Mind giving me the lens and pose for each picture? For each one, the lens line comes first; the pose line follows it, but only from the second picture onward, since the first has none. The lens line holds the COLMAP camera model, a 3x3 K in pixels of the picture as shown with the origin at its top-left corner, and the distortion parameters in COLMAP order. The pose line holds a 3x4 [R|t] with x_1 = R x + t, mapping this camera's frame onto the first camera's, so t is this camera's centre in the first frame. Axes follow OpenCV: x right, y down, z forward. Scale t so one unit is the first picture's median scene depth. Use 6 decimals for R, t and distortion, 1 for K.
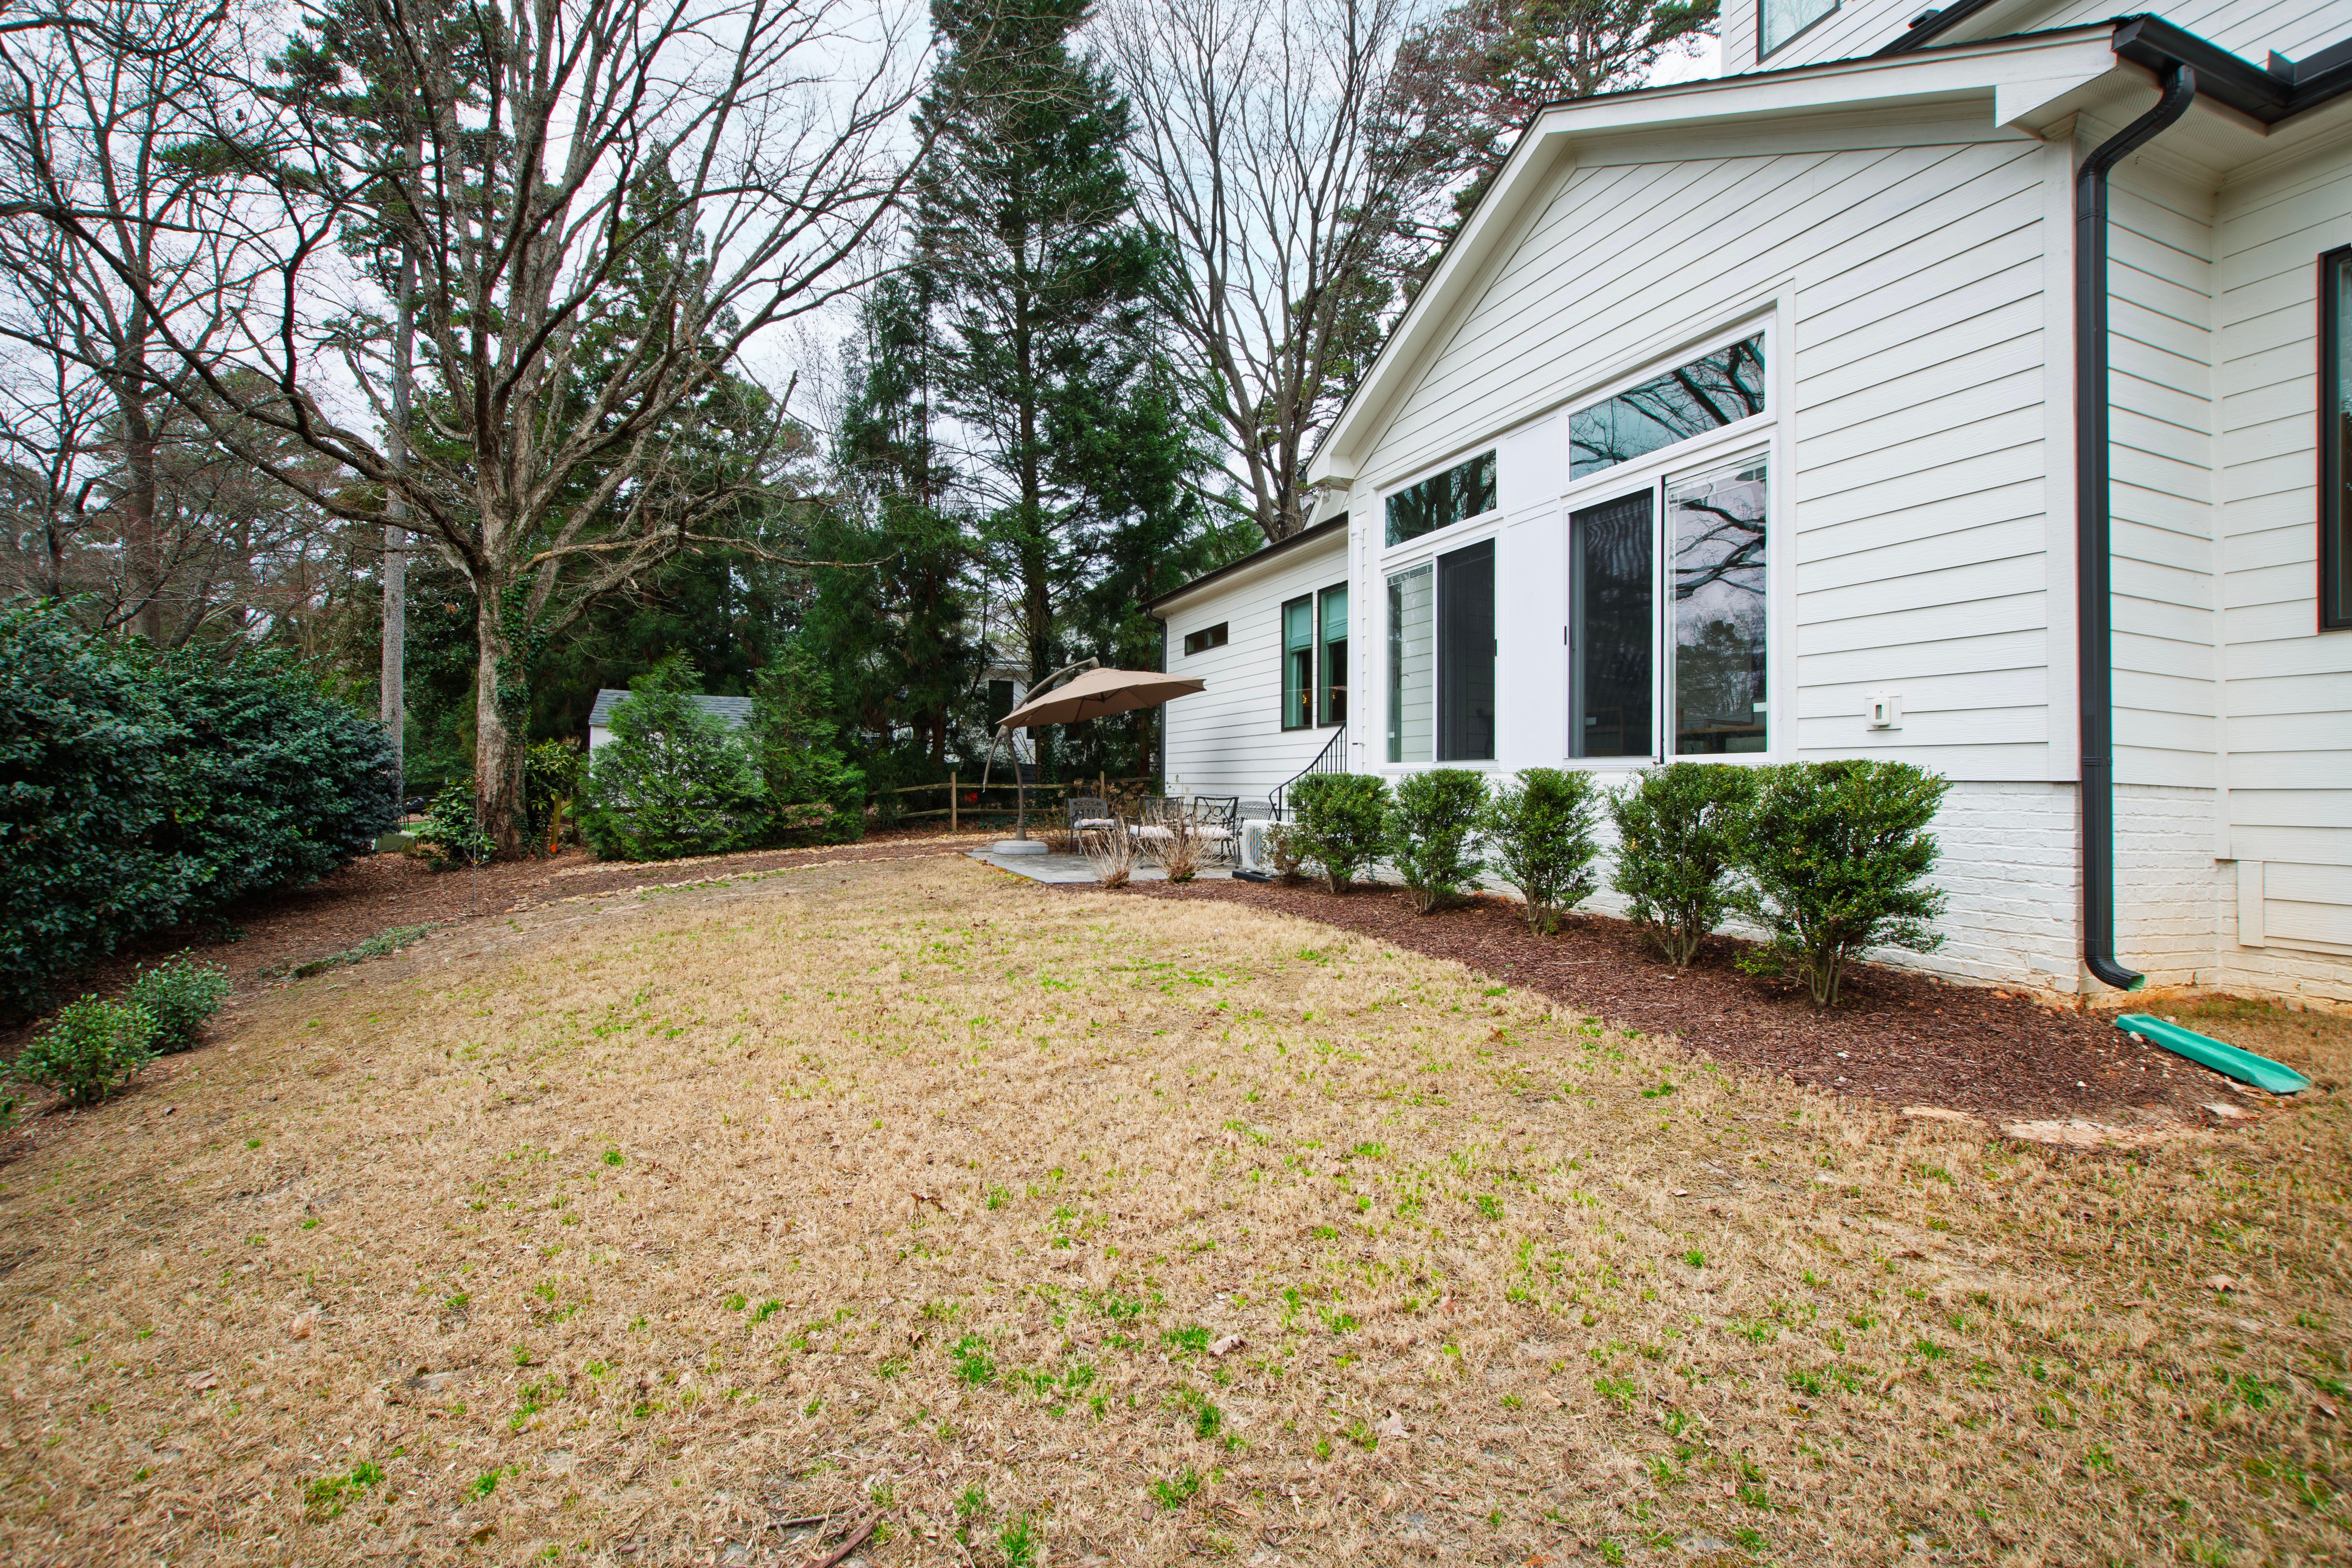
lens RADIAL K [[1050.6, 0, 1176.0], [0, 1050.6, 784.0], [0, 0, 1]] dist [-0.035540, 0.000168]
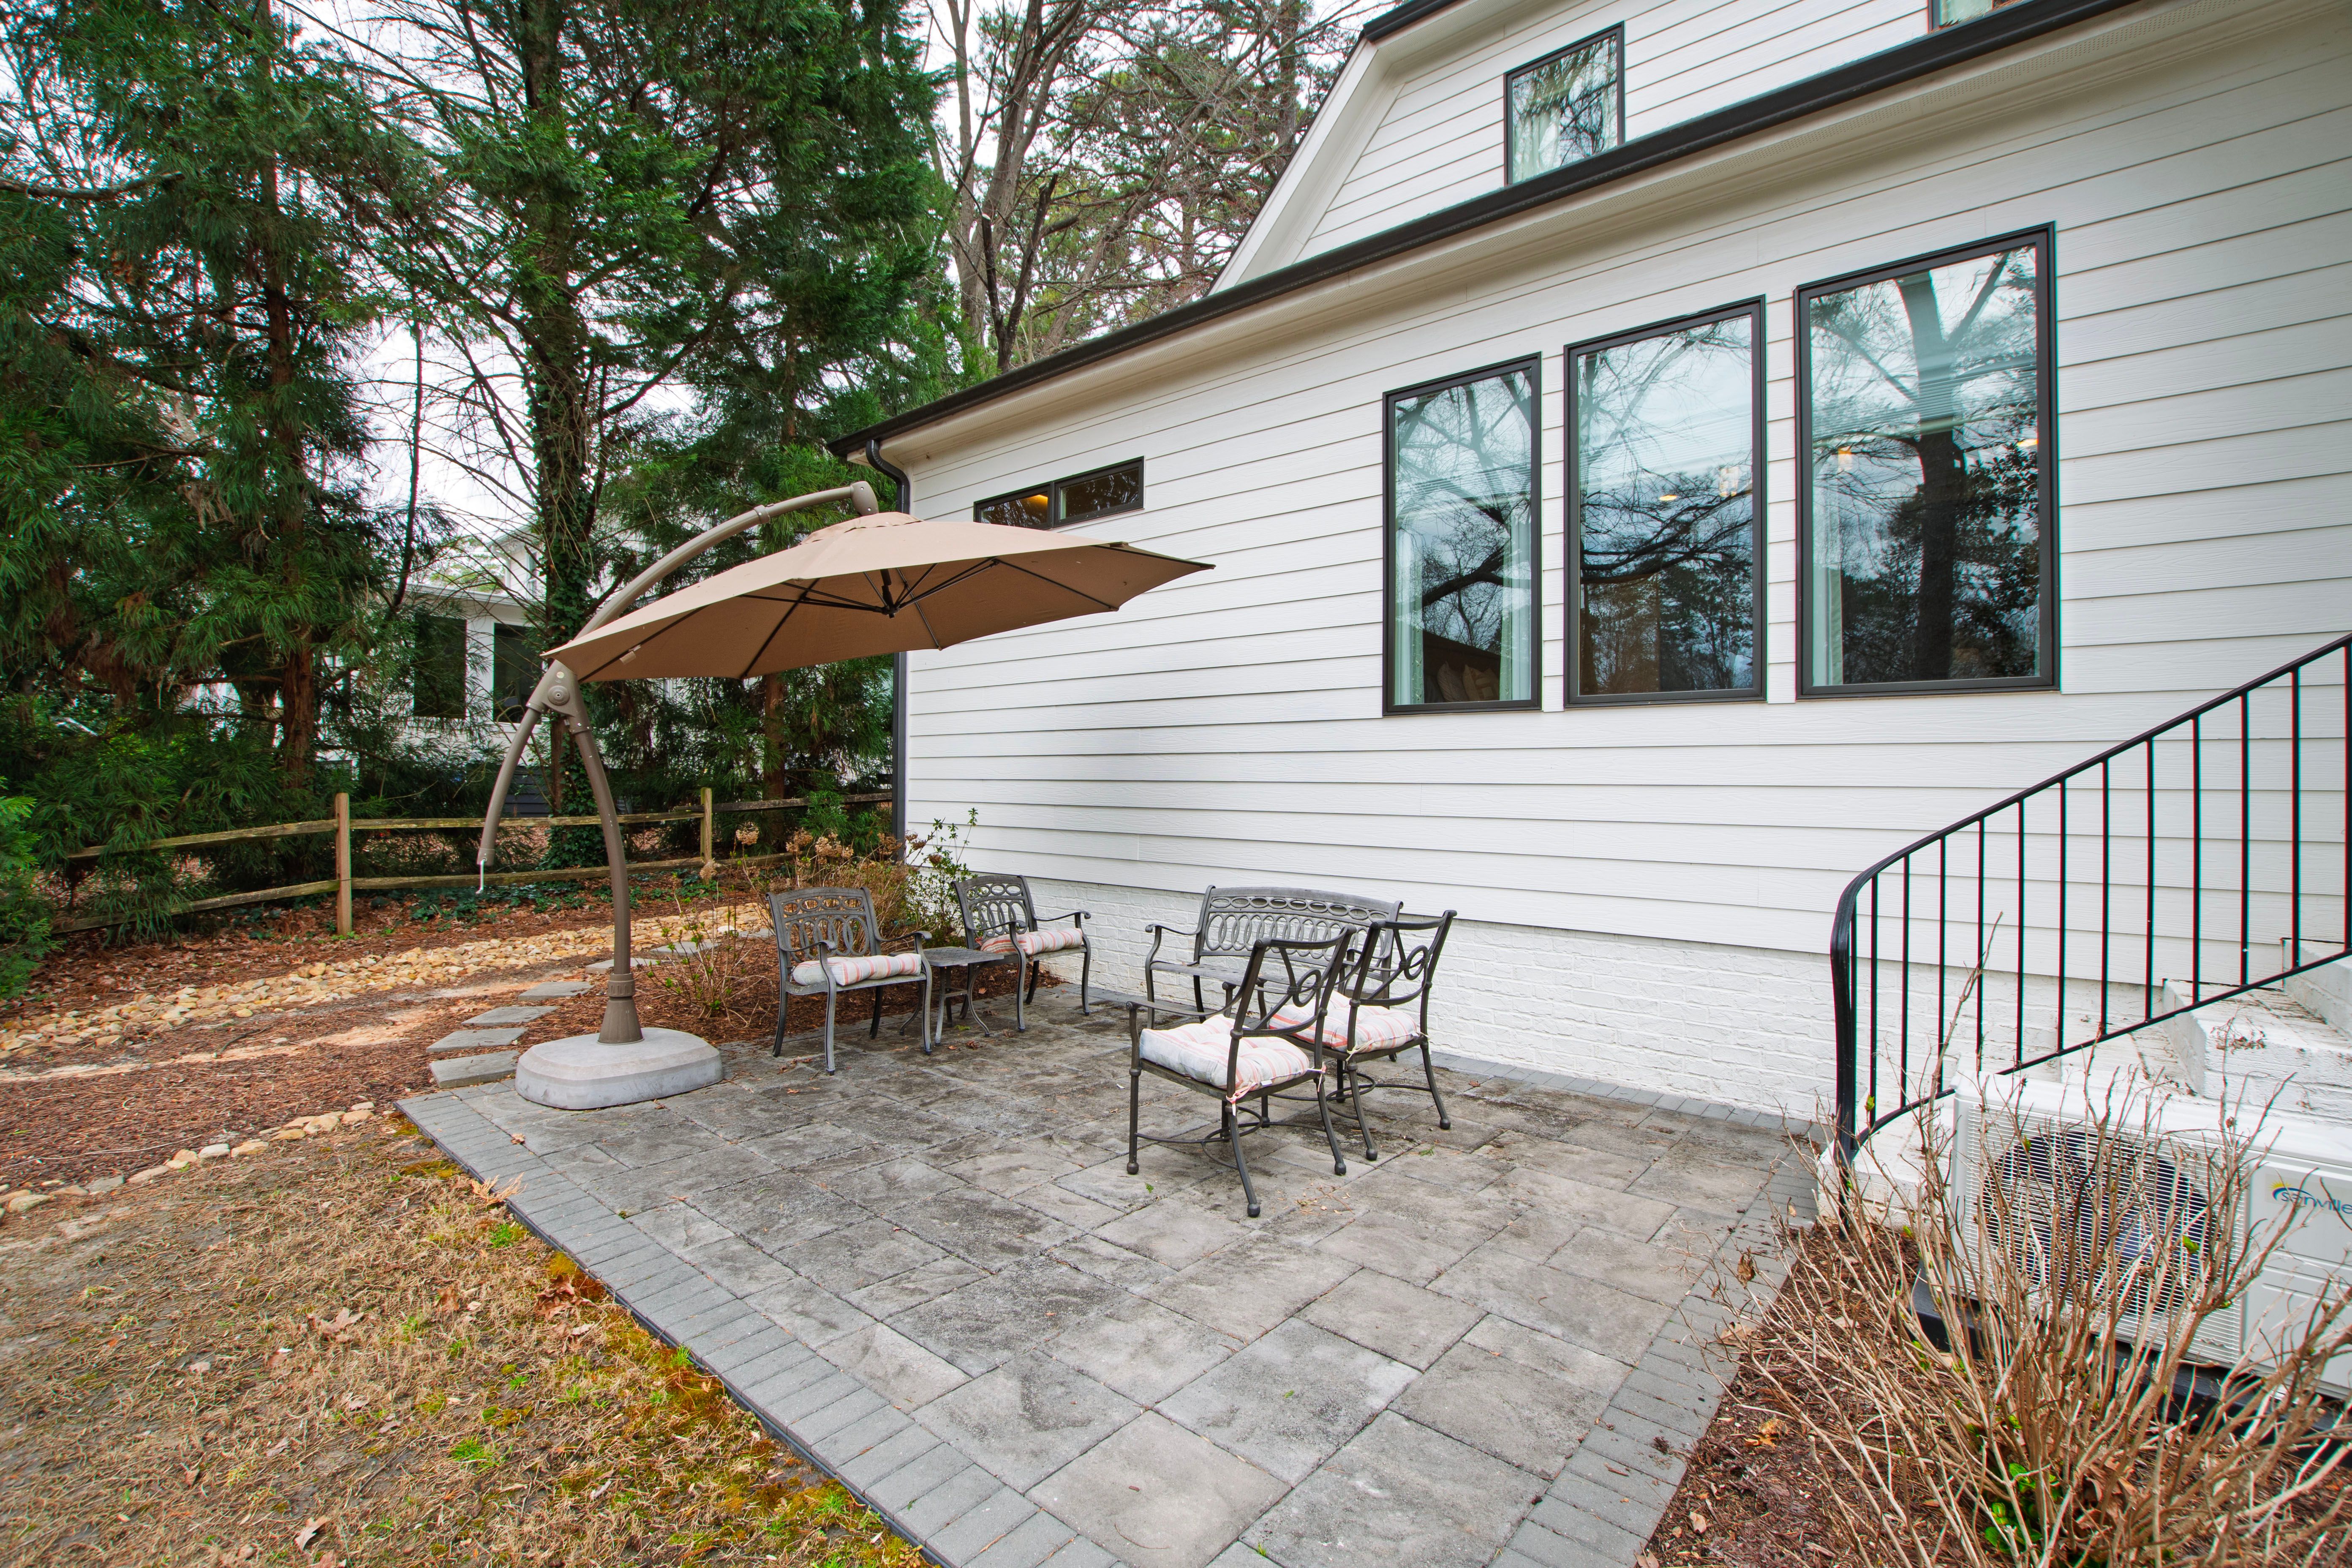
lens RADIAL K [[1050.6, 0, 1176.0], [0, 1050.6, 784.0], [0, 0, 1]] dist [-0.035540, 0.000168]
pose [[0.884842, 0.002190, 0.465886, -0.117102], [-0.003419, 0.999993, 0.001794, -0.018202], [-0.465879, -0.003180, 0.884843, 0.521568]]
